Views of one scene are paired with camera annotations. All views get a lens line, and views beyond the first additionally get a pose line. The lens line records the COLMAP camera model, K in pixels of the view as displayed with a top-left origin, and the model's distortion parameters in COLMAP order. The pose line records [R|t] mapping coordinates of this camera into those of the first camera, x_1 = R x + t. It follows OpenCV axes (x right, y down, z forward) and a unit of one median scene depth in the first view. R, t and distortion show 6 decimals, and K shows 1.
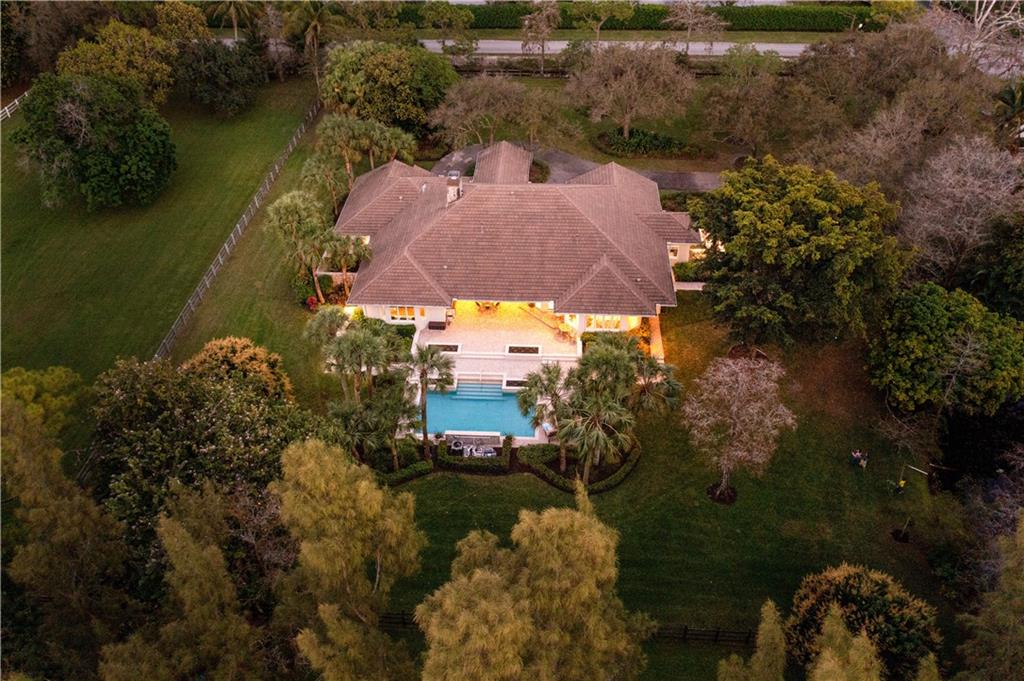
lens RADIAL K [[835.4, 0, 512.0], [0, 835.4, 340.5], [0, 0, 1]] dist [-0.007828, 0.003927]
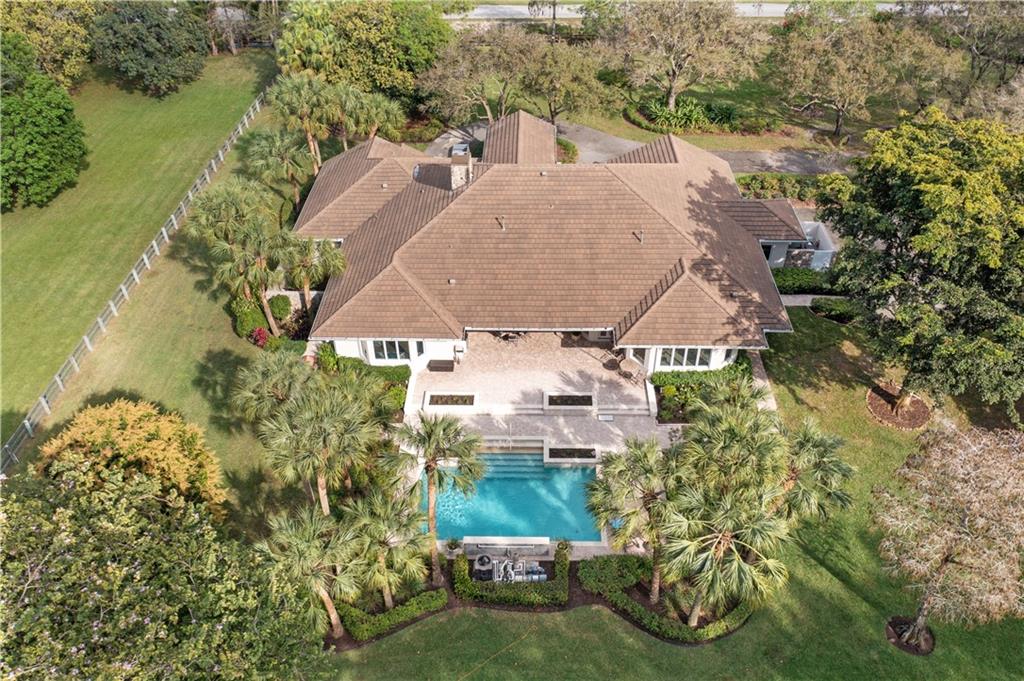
lens RADIAL K [[835.4, 0, 512.0], [0, 835.4, 340.5], [0, 0, 1]] dist [-0.007828, 0.003927]
pose [[0.999584, -0.021504, 0.019242, -0.039164], [0.021638, 0.999743, -0.006793, -0.028515], [-0.019091, 0.007206, 0.999792, 0.267758]]
